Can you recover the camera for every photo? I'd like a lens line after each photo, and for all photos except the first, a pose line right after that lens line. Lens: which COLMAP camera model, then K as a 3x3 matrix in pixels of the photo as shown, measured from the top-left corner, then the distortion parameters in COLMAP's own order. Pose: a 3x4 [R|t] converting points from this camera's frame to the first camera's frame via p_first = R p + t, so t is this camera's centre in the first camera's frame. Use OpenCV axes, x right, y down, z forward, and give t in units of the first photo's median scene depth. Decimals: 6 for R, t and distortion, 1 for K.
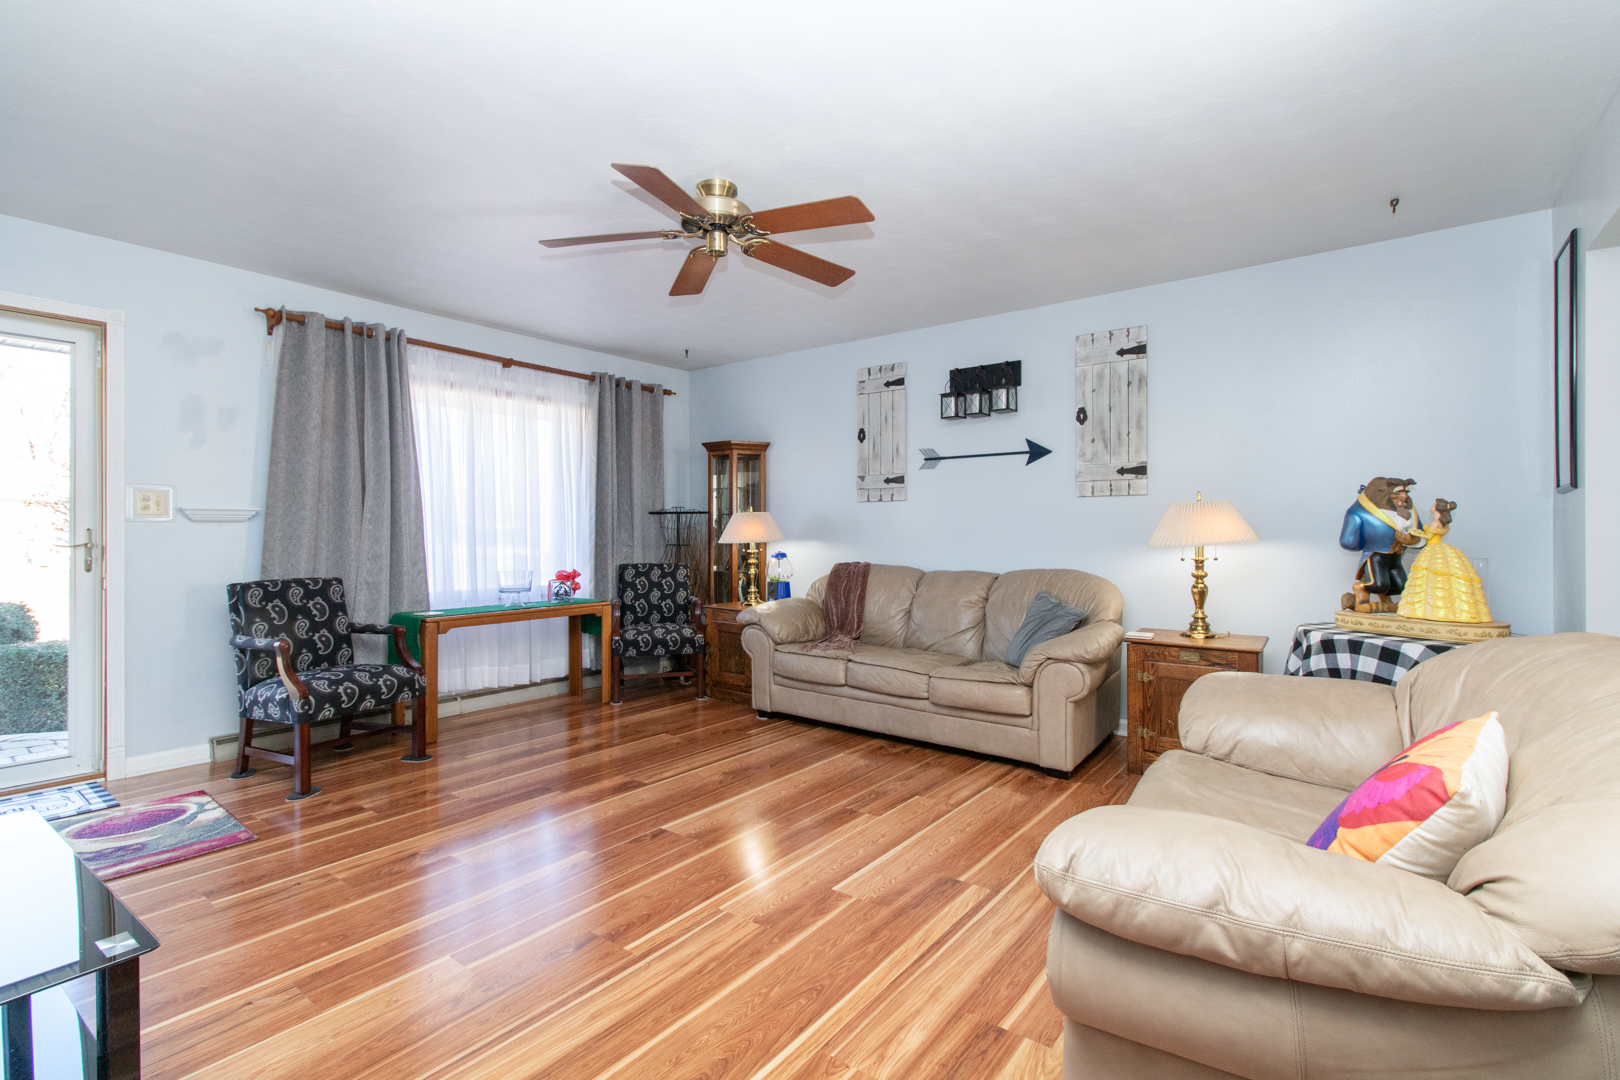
lens RADIAL K [[750.1, 0, 820.6], [0, 750.1, 550.4], [0, 0, 1]] dist [-0.000714, -0.000091]
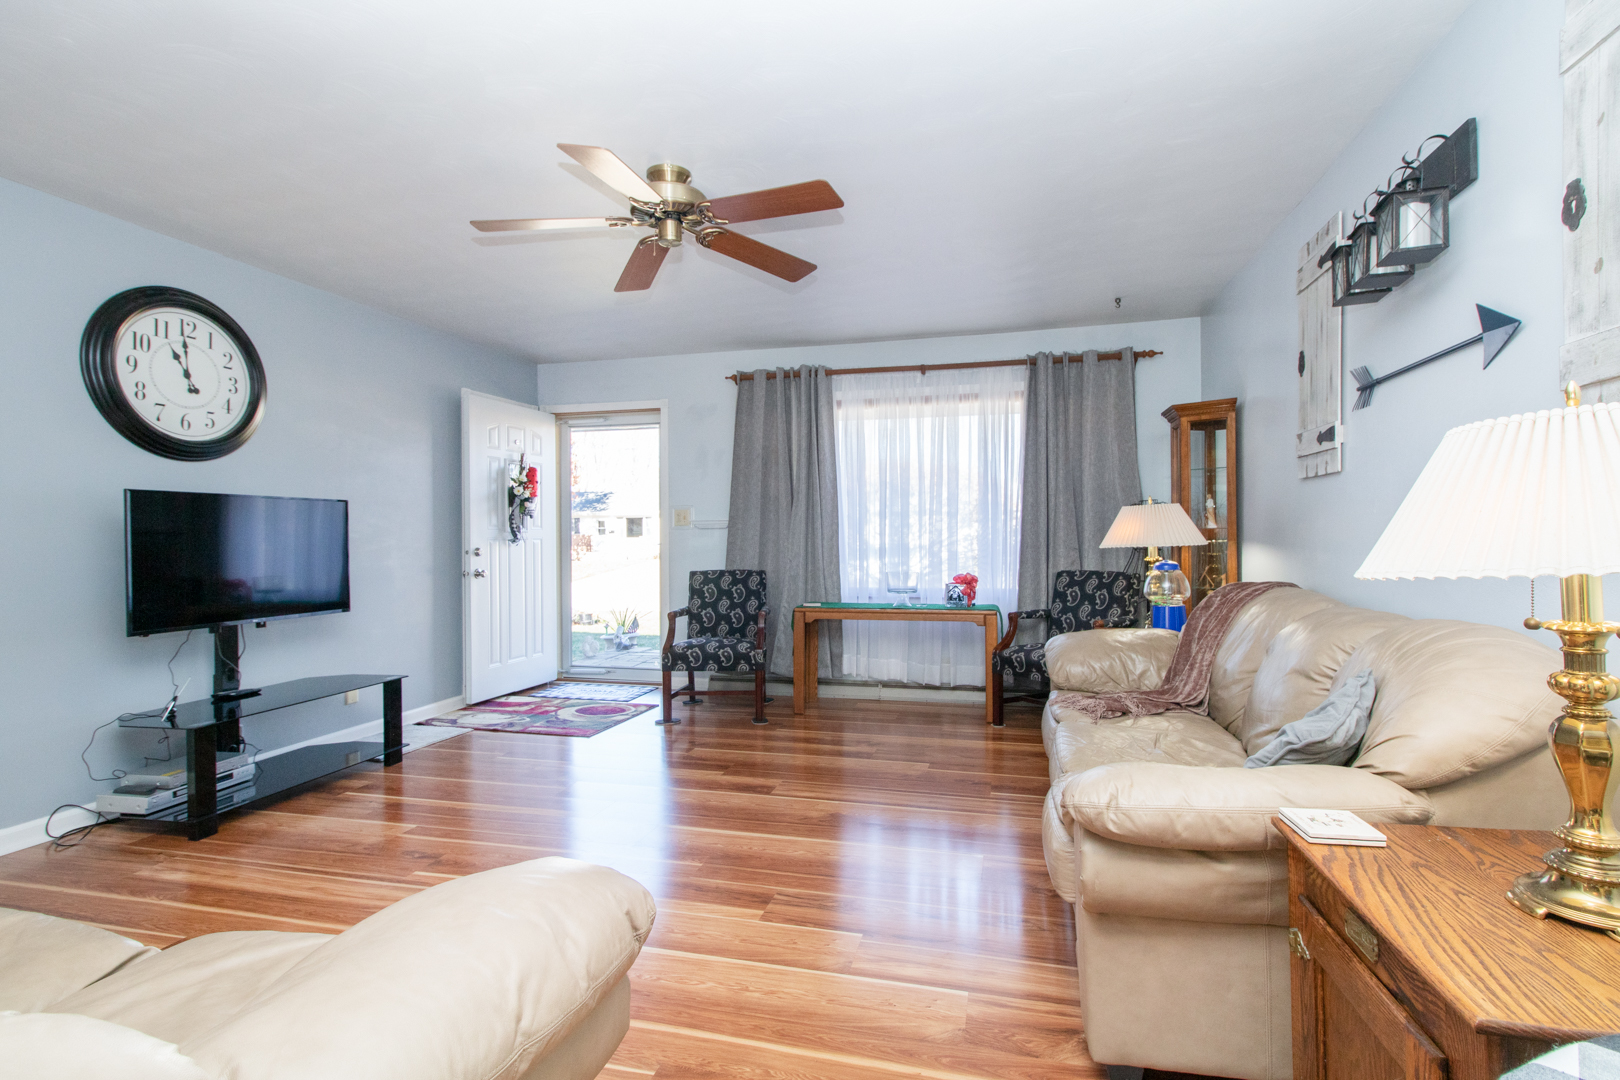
lens RADIAL K [[750.1, 0, 820.6], [0, 750.1, 550.4], [0, 0, 1]] dist [-0.000714, -0.000091]
pose [[0.395364, 0.016167, -0.918382, 0.535267], [-0.015193, 0.999823, 0.011060, -0.012637], [0.918399, 0.009580, 0.395540, 0.526623]]
